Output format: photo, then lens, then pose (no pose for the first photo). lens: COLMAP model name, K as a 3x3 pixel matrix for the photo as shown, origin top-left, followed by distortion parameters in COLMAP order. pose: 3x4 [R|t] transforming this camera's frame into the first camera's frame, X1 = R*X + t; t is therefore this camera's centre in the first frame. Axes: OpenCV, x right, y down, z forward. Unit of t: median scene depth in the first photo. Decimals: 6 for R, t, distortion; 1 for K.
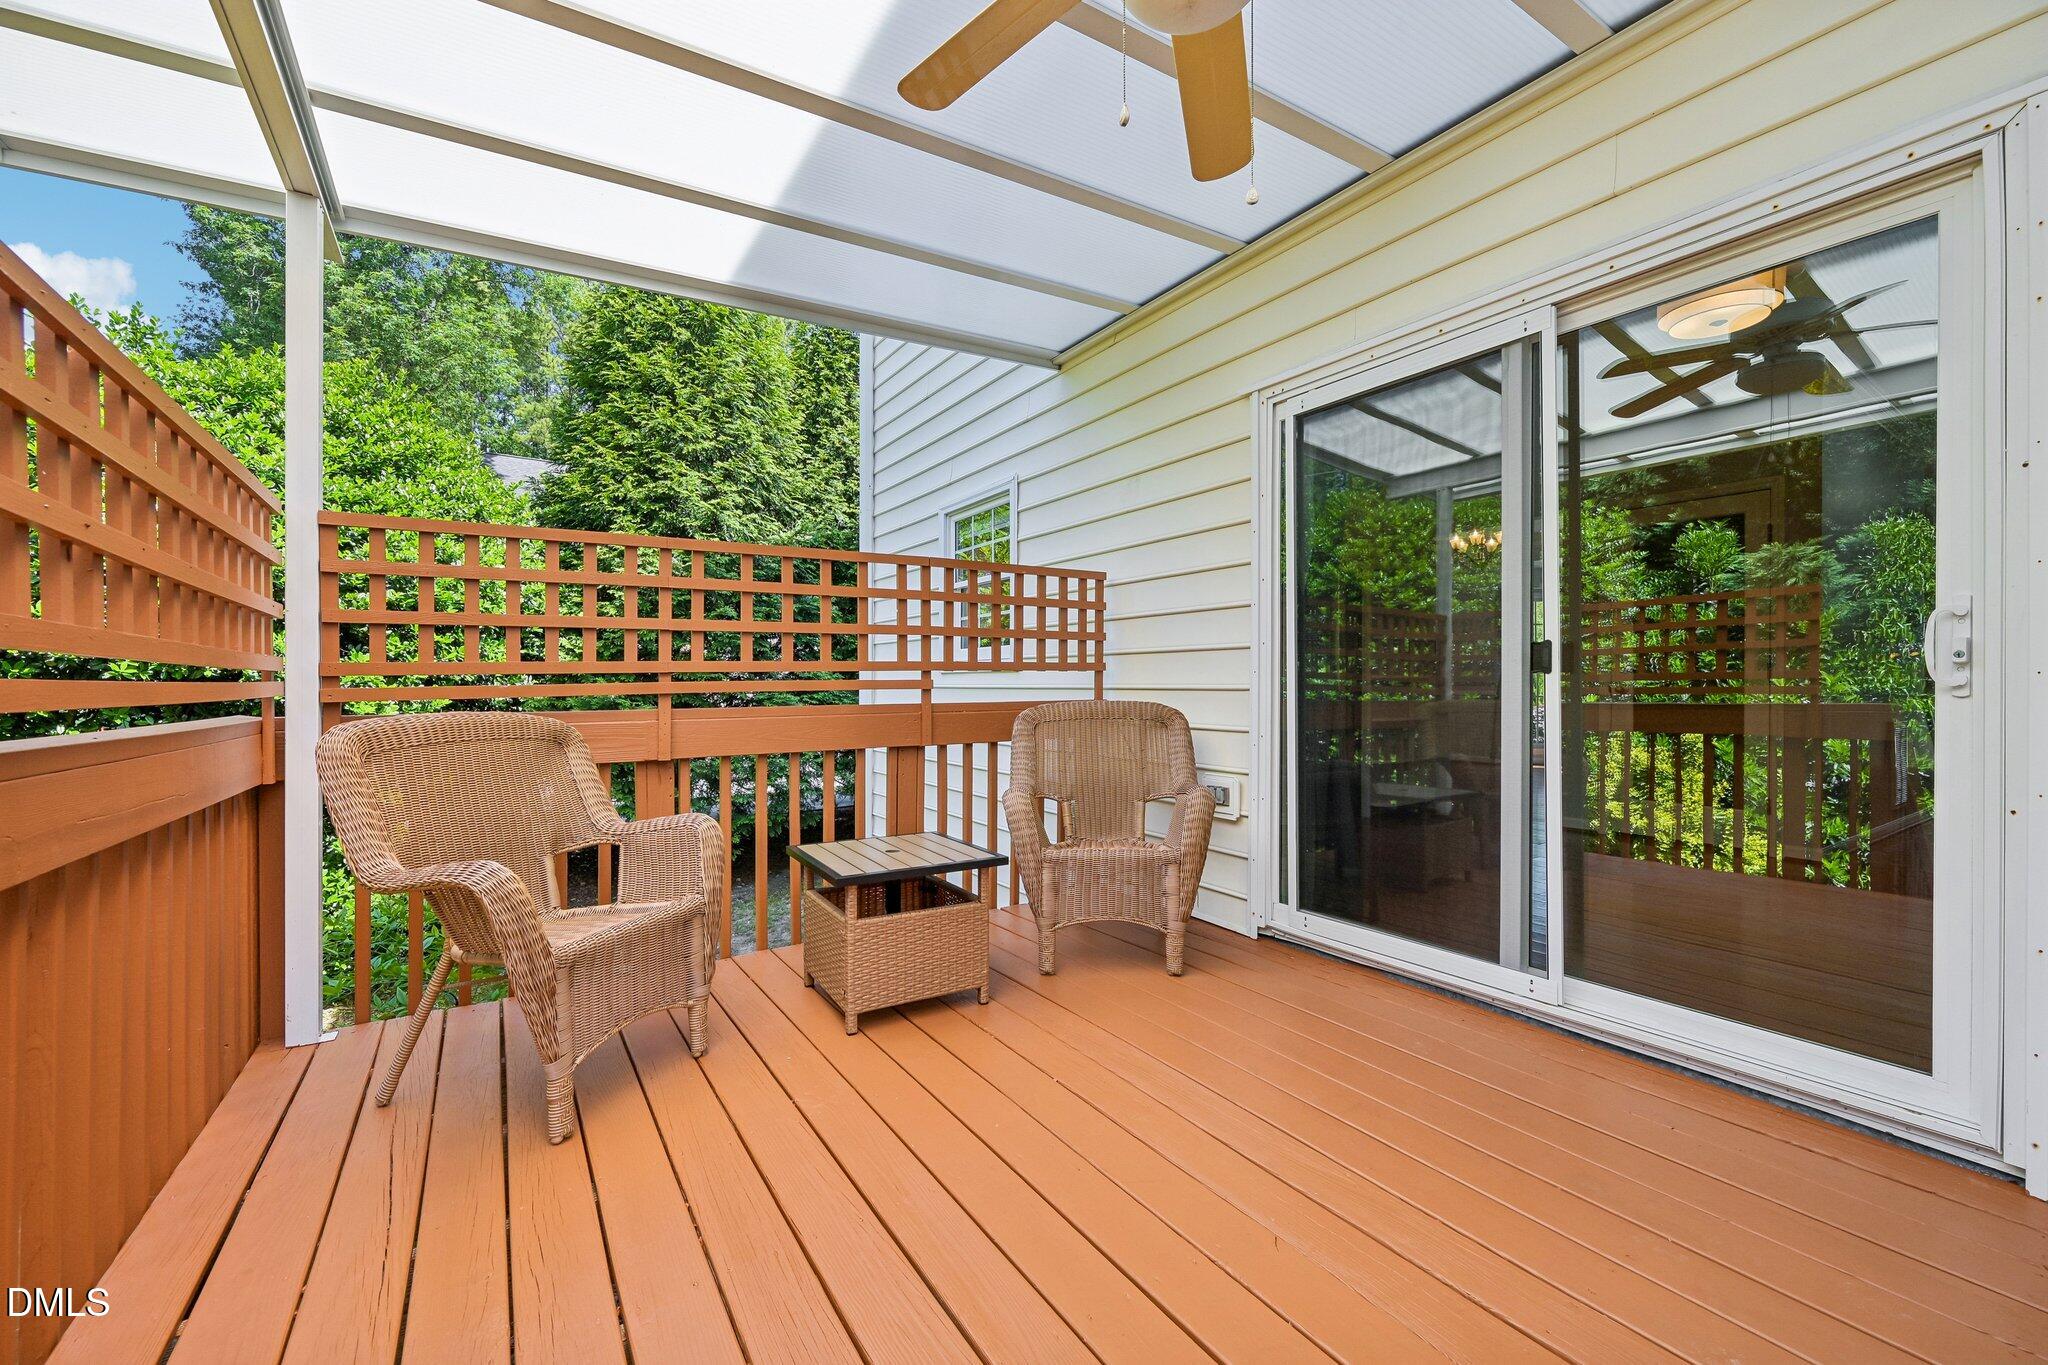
lens RADIAL K [[800.1, 0, 1033.7], [0, 800.1, 682.6], [0, 0, 1]] dist [-0.003489, -0.000708]
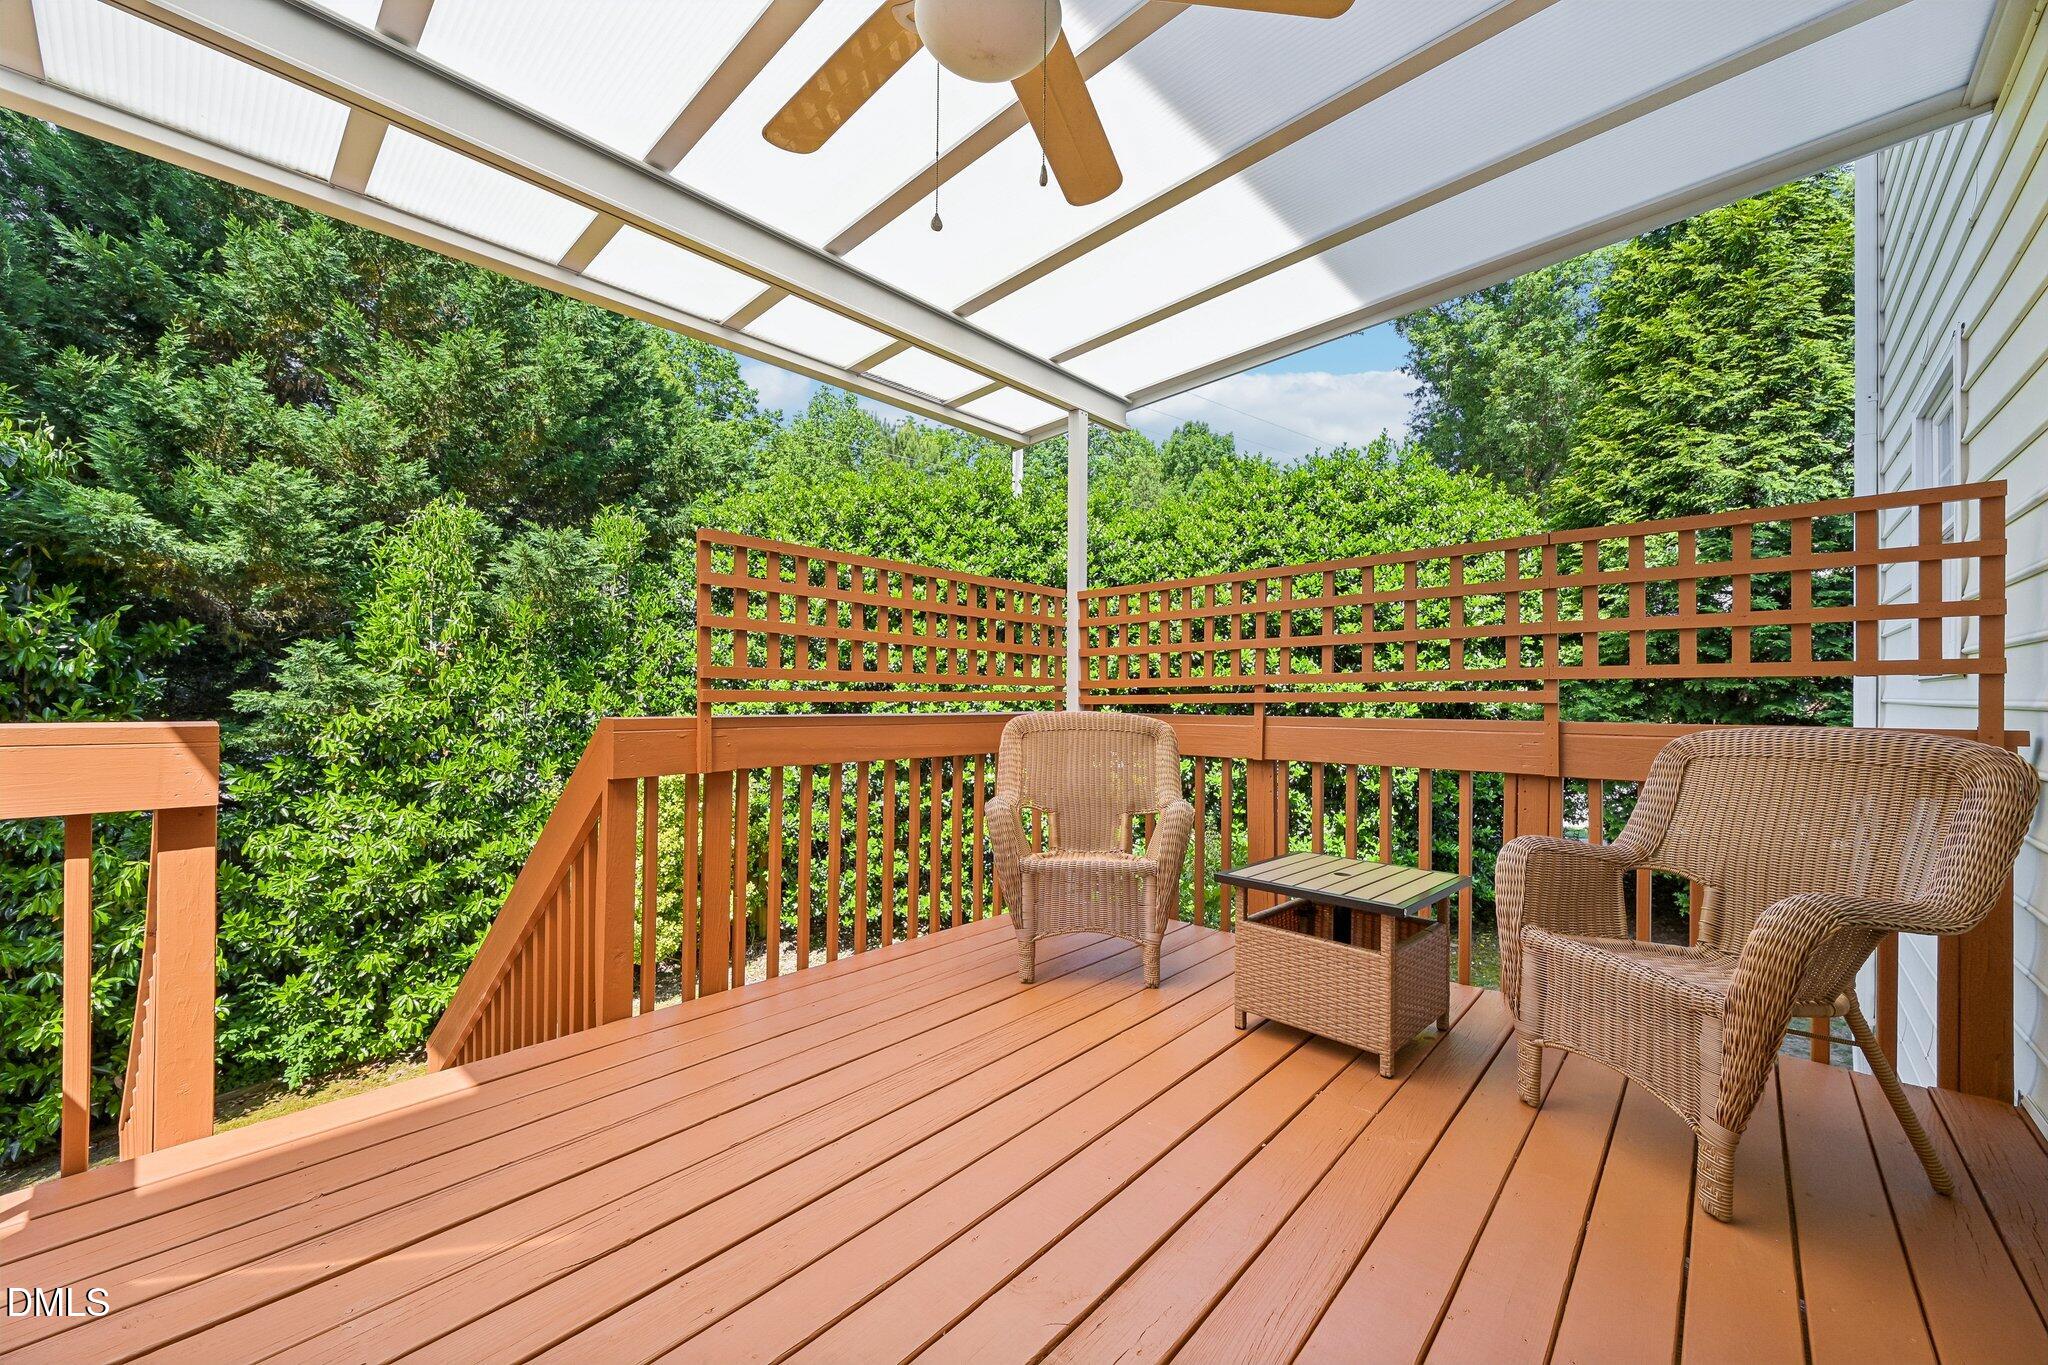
lens RADIAL K [[800.1, 0, 1031.7], [0, 800.1, 688.9], [0, 0, 1]] dist [-0.003489, -0.000708]
pose [[0.244731, -0.002449, -0.969588, 0.199880], [-0.002313, 0.999992, -0.003110, -0.001013], [0.969588, 0.003004, 0.244724, 0.130221]]
